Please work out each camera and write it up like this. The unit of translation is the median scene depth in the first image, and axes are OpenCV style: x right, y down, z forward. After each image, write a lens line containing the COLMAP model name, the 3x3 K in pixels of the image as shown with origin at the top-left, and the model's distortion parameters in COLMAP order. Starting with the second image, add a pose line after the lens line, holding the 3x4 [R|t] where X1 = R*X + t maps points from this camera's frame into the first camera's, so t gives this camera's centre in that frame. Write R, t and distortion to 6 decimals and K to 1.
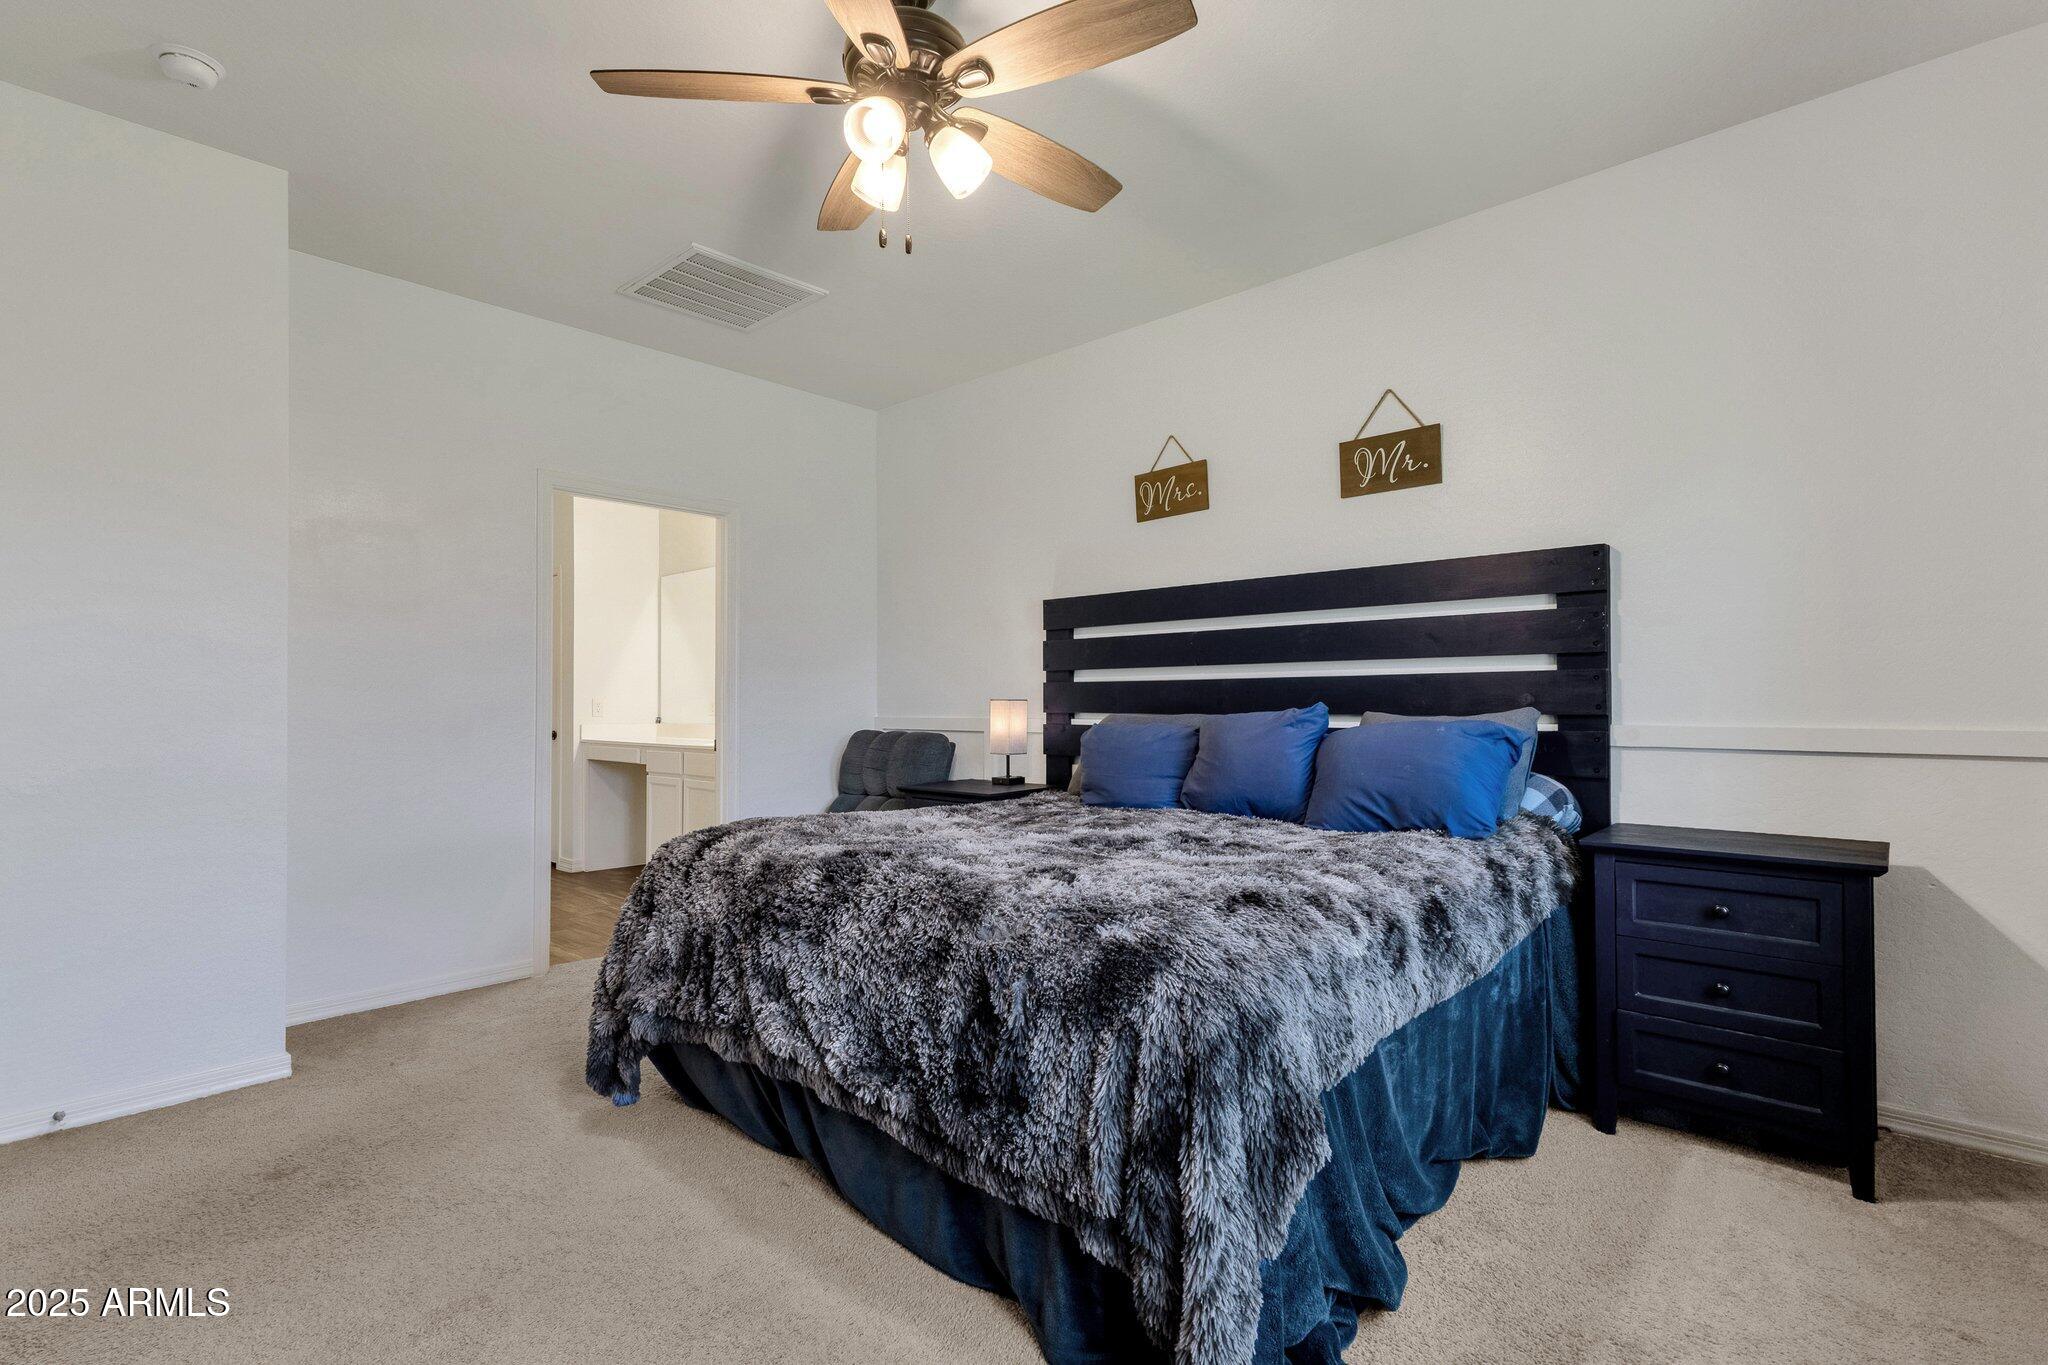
lens RADIAL K [[952.9, 0, 993.3], [0, 952.9, 684.5], [0, 0, 1]] dist [0.018937, -0.000069]
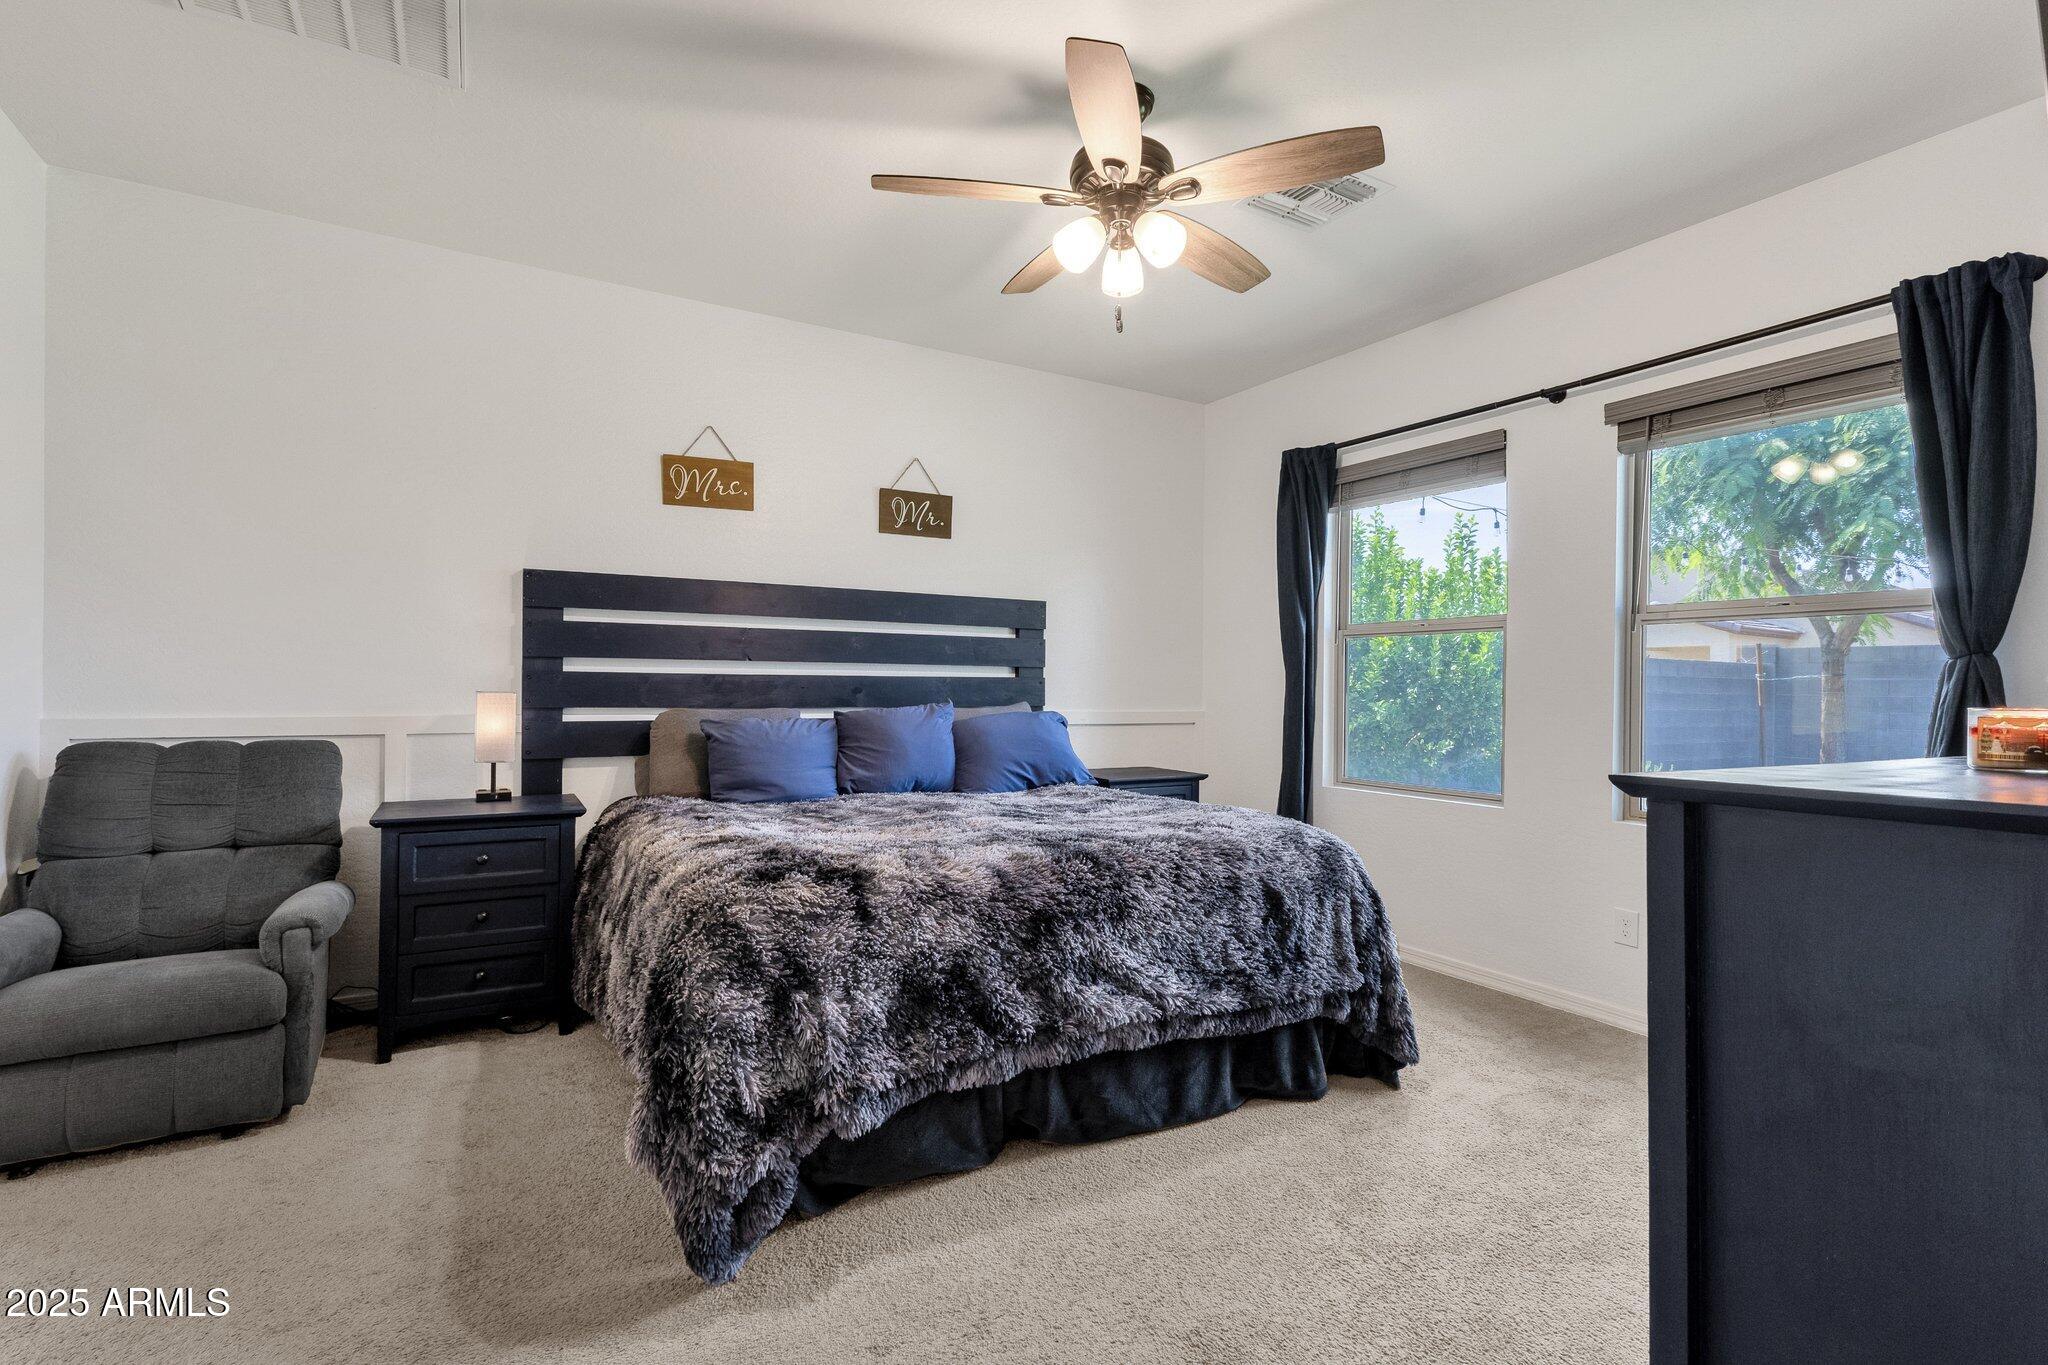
lens RADIAL K [[942.6, 0, 1024.0], [0, 942.6, 682.5], [0, 0, 1]] dist [-0.000290, 0.000030]
pose [[0.300891, 0.011514, 0.953589, -0.774514], [-0.029237, 0.999568, -0.002844, -0.002347], [-0.953210, -0.027025, 0.301098, 0.466246]]
